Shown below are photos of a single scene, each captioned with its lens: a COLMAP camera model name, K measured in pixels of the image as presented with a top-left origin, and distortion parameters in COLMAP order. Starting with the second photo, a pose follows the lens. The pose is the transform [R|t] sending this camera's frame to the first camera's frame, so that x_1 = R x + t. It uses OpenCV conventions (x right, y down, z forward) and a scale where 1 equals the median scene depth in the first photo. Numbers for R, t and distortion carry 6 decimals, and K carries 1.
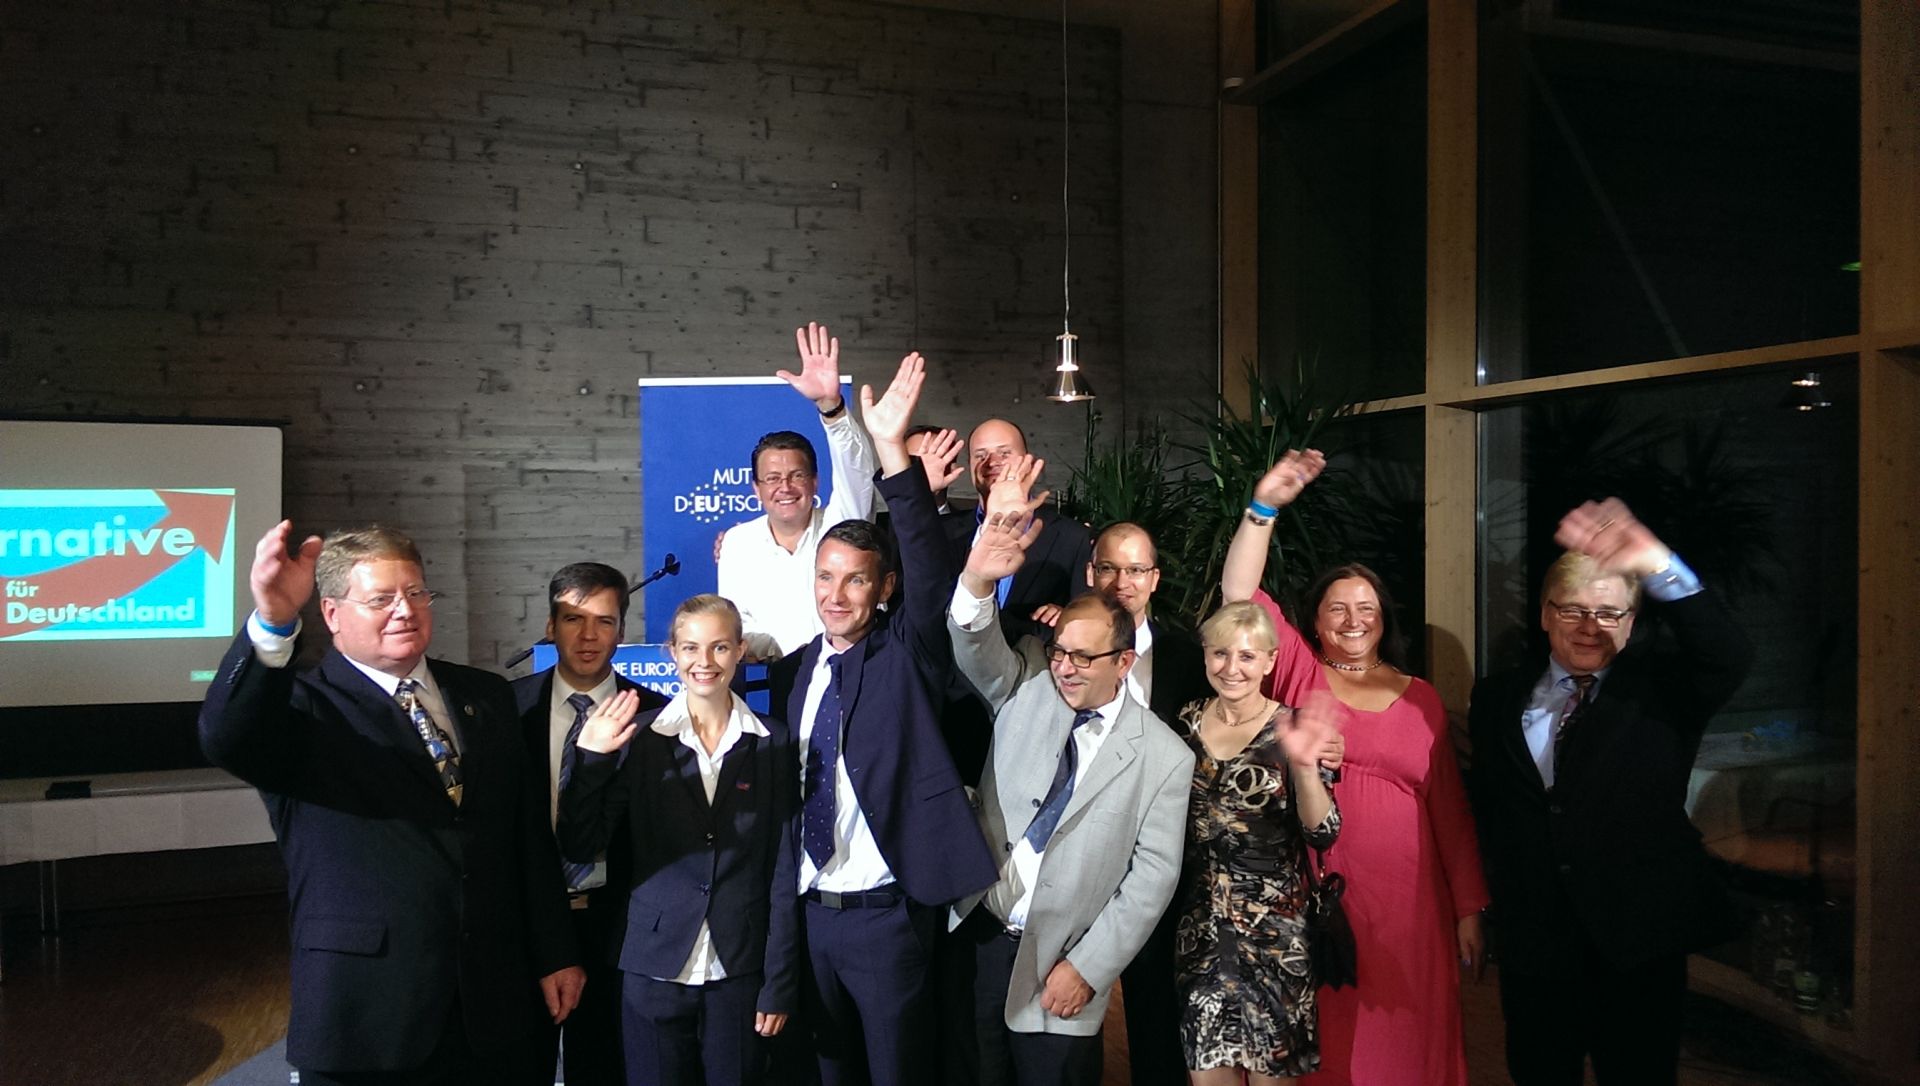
lens RADIAL K [[1408.1, 0, 960.0], [0, 1408.1, 543.0], [0, 0, 1]] dist [0.045392, -0.002394]
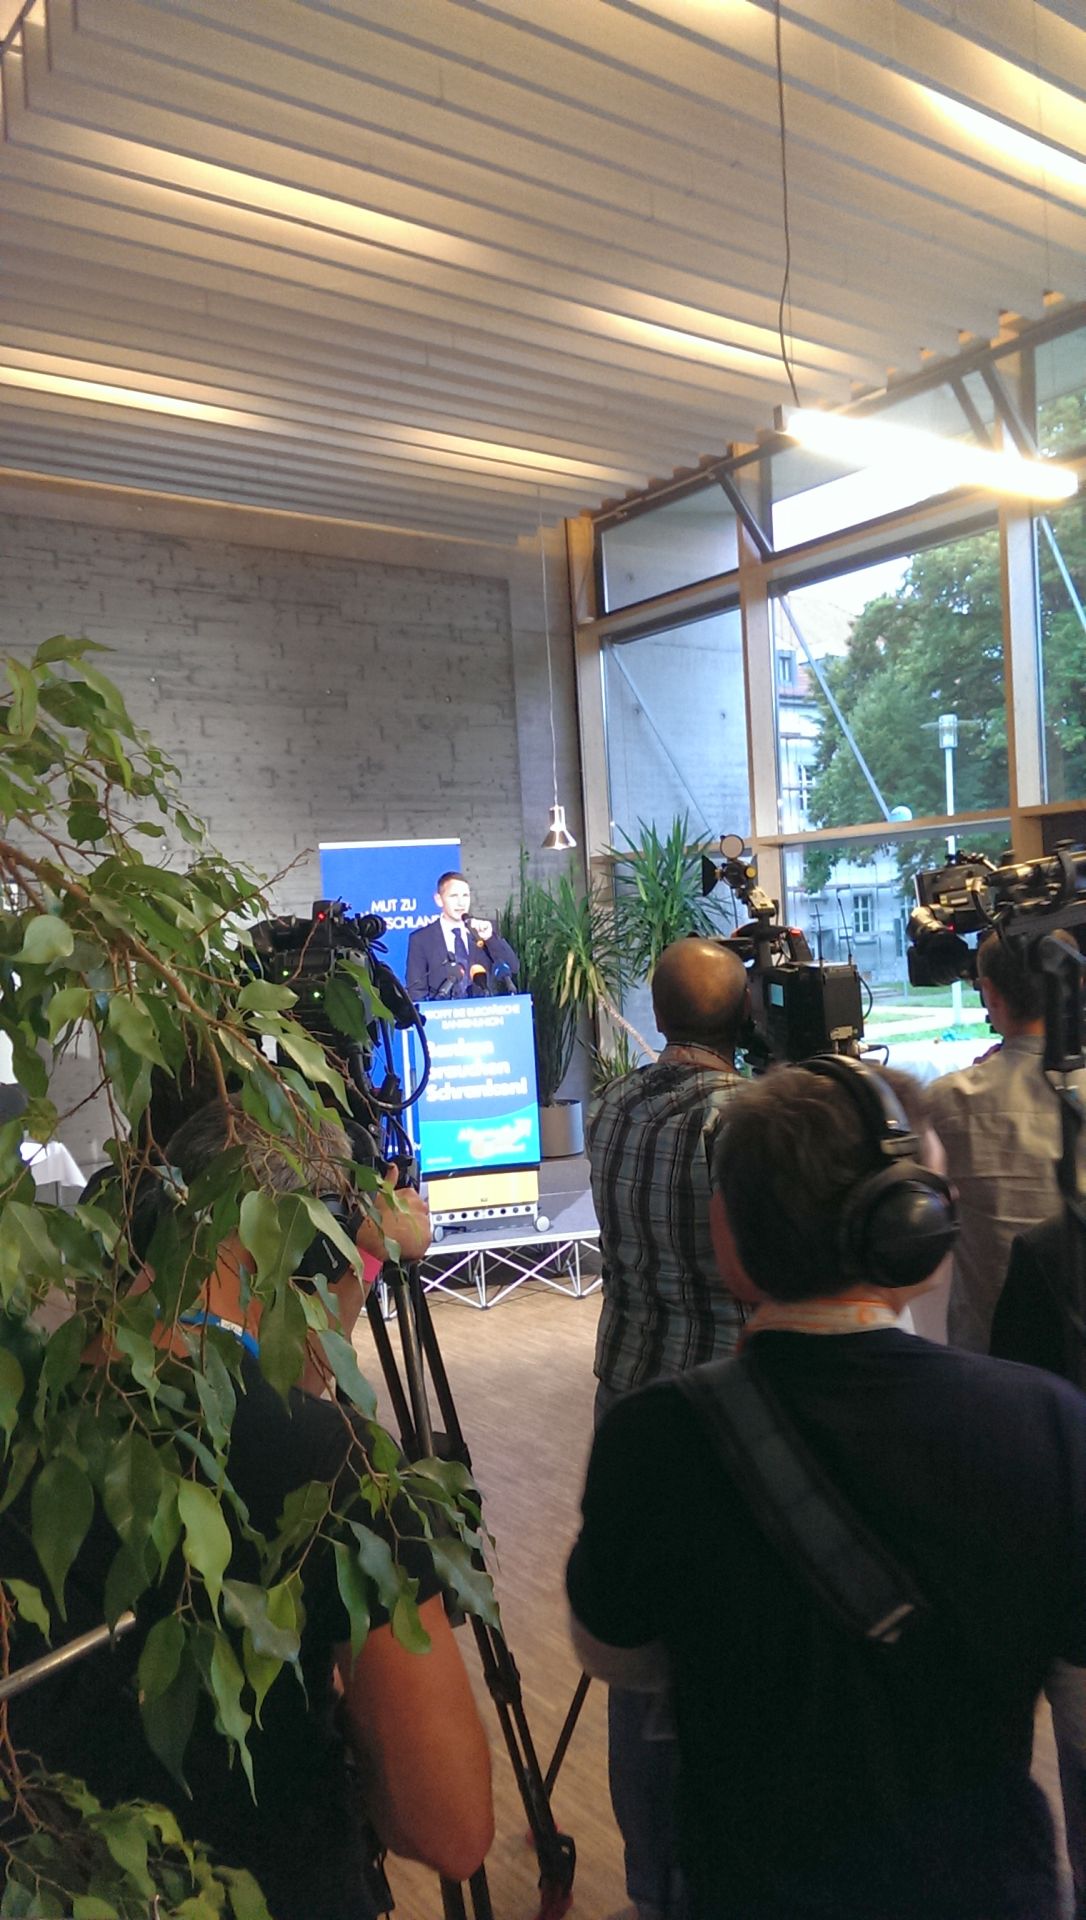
lens RADIAL K [[1408.1, 0, 543.0], [0, 1408.1, 960.0], [0, 0, 1]] dist [0.045392, -0.002394]
pose [[0.944768, -0.053239, 0.323387, -0.359163], [0.054168, 0.998513, 0.006136, 0.009423], [-0.323233, 0.011720, 0.946247, -0.368813]]
